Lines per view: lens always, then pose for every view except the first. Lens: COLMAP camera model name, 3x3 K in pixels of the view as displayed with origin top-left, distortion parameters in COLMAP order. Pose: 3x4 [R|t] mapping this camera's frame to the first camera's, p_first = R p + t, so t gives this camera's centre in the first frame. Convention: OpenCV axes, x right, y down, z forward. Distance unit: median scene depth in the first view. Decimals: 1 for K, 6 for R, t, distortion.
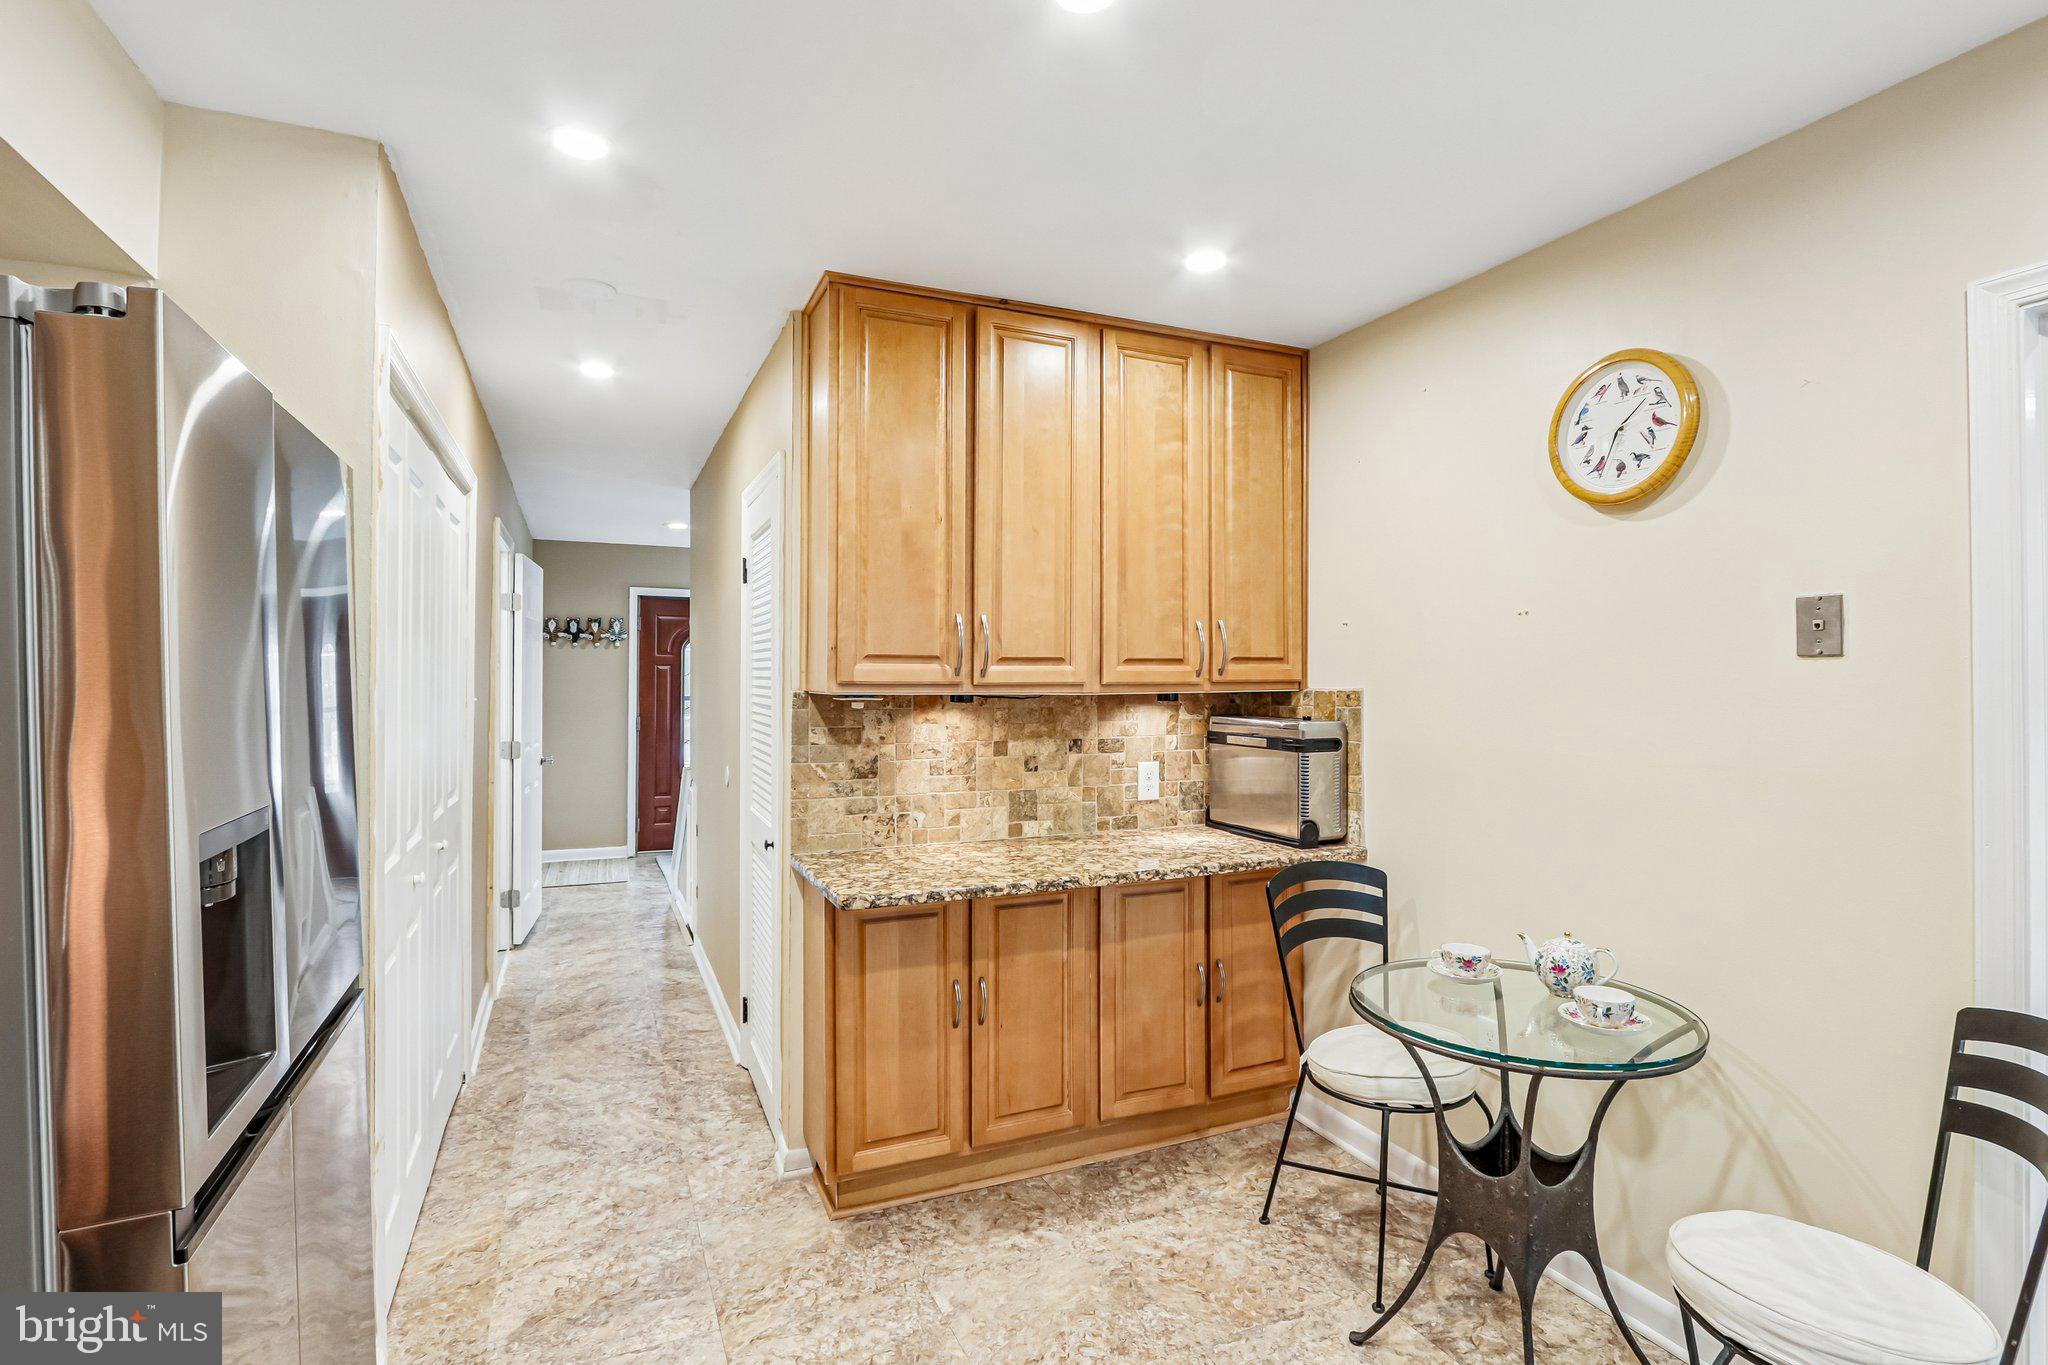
lens RADIAL K [[966.7, 0, 1015.0], [0, 966.7, 673.6], [0, 0, 1]] dist [-0.021055, 0.000408]
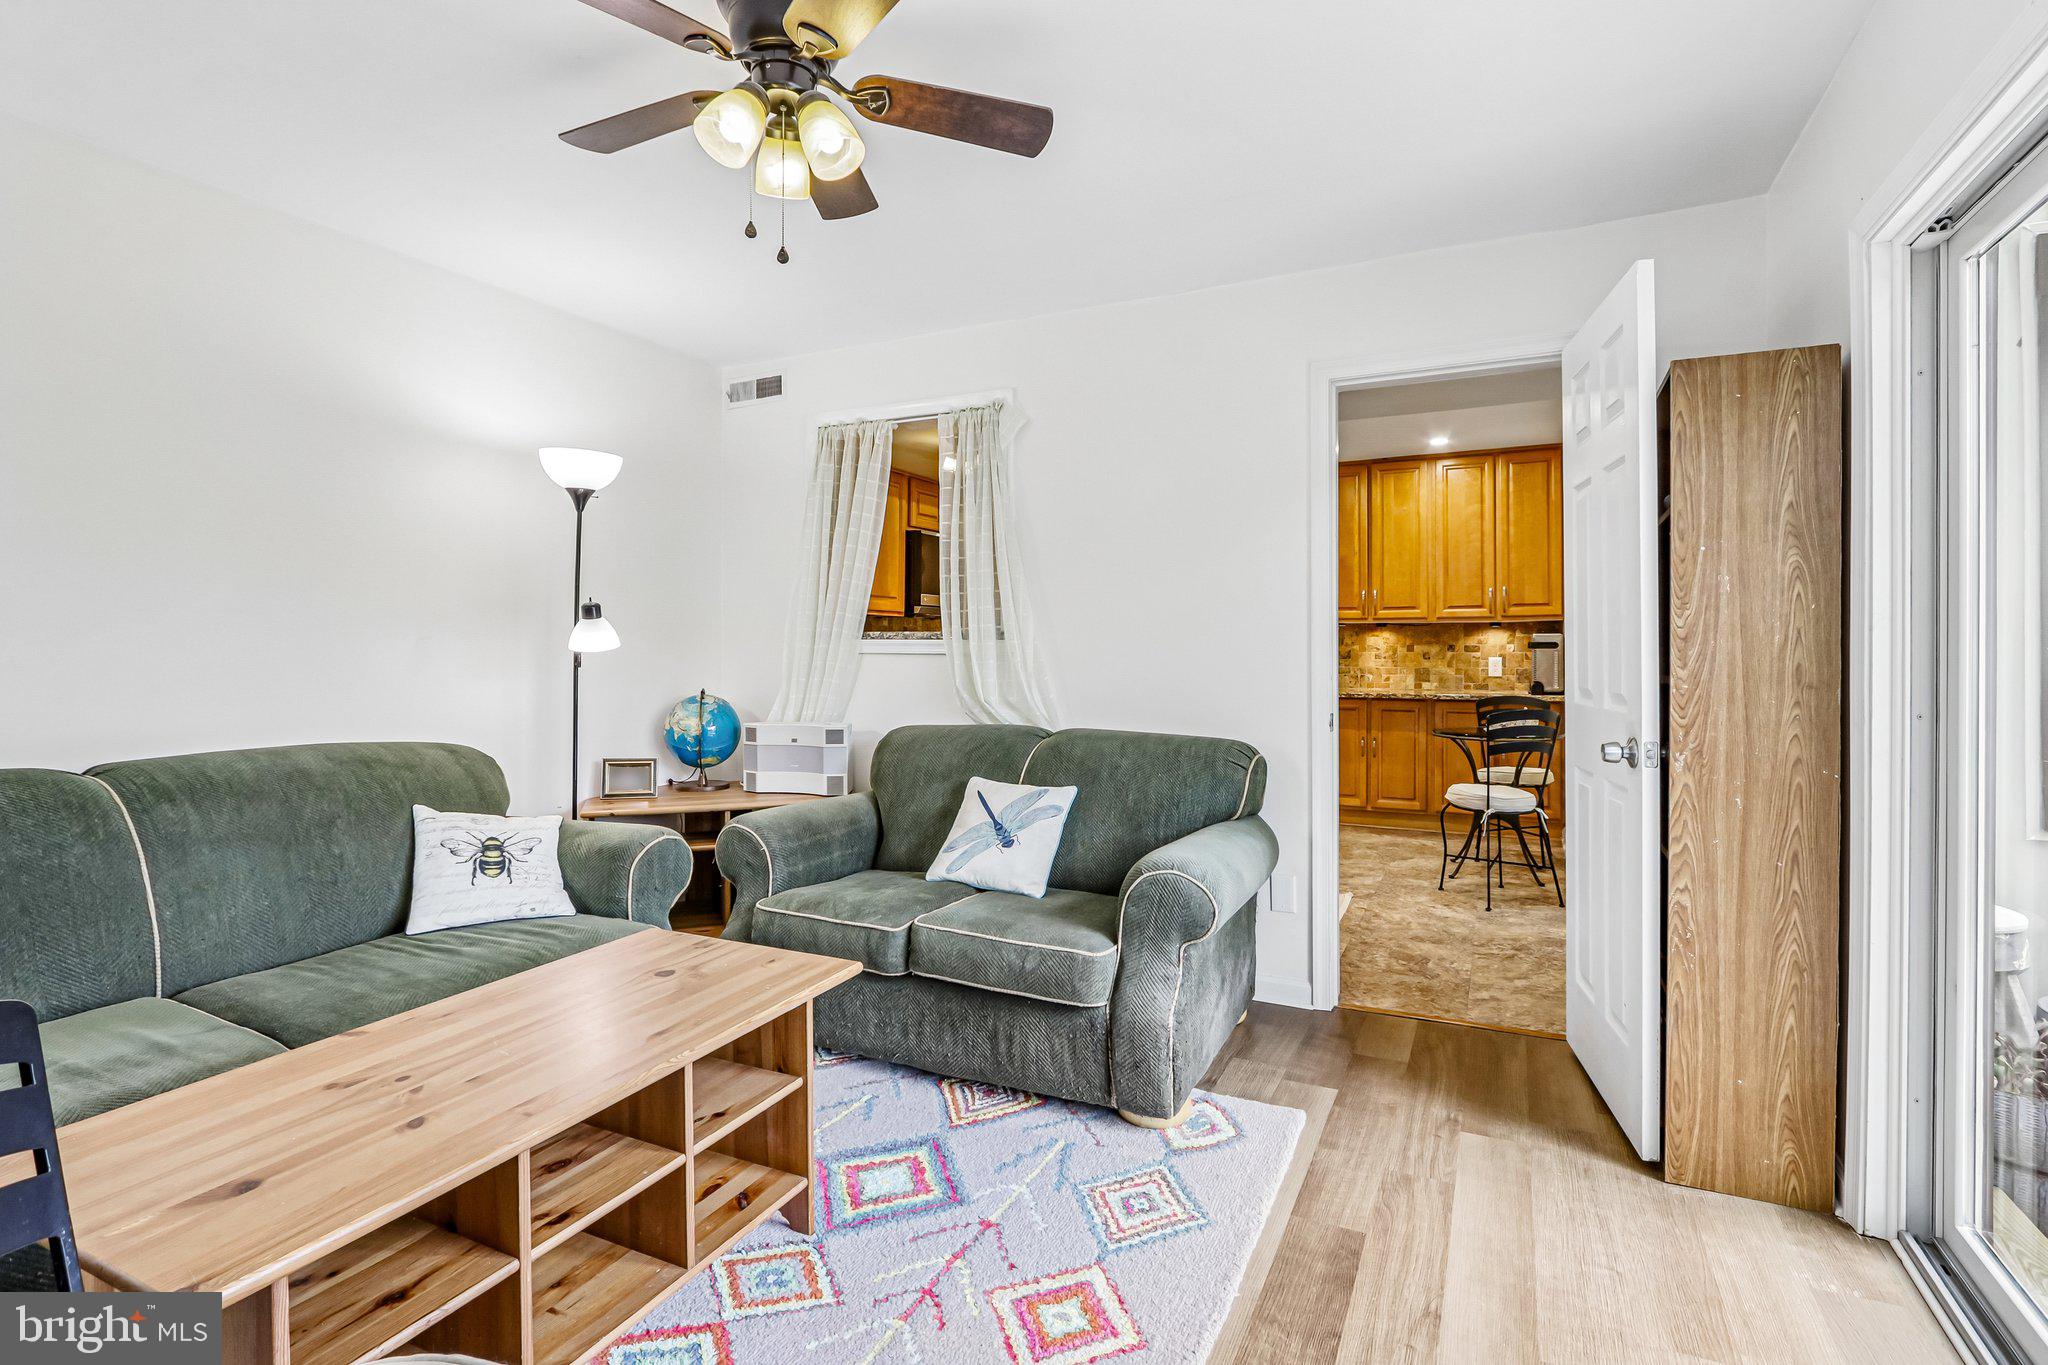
lens RADIAL K [[986.1, 0, 1024.8], [0, 986.1, 646.8], [0, 0, 1]] dist [-0.013925, 0.000548]
pose [[0.640908, -0.001275, -0.767617, 1.205481], [0.004825, 0.999986, 0.002367, 0.067157], [0.767603, -0.005221, 0.640905, -1.179469]]
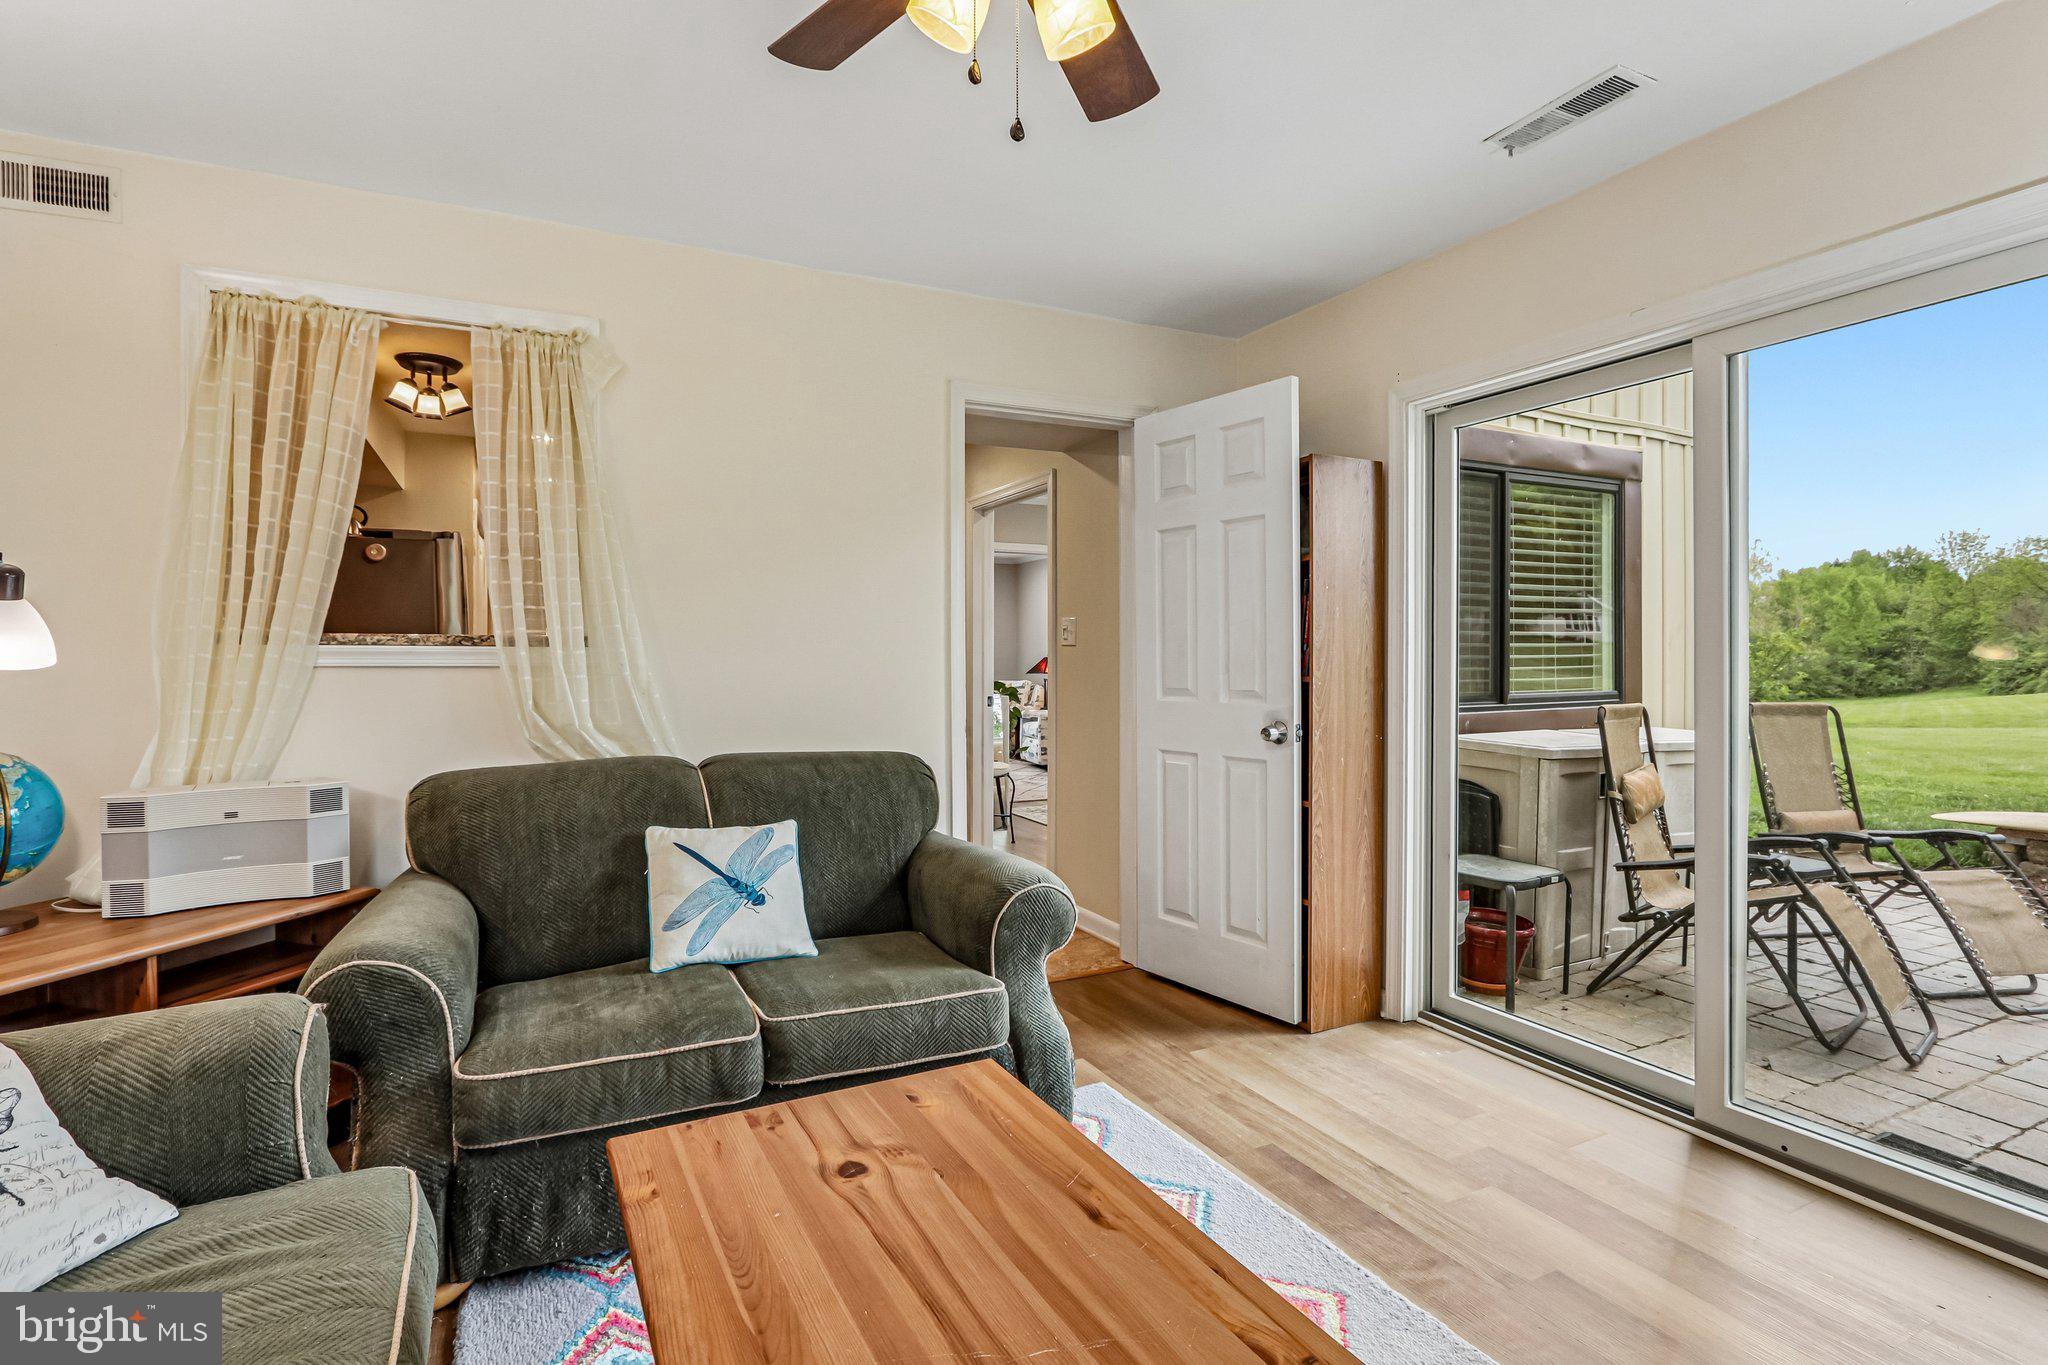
lens RADIAL K [[979.0, 0, 1010.0], [0, 979.0, 667.3], [0, 0, 1]] dist [-0.014667, -0.000328]
pose [[0.999173, -0.003005, 0.040554, 0.566572], [0.002337, 0.999861, 0.016526, 0.065665], [-0.040598, -0.016418, 0.999041, -1.366864]]
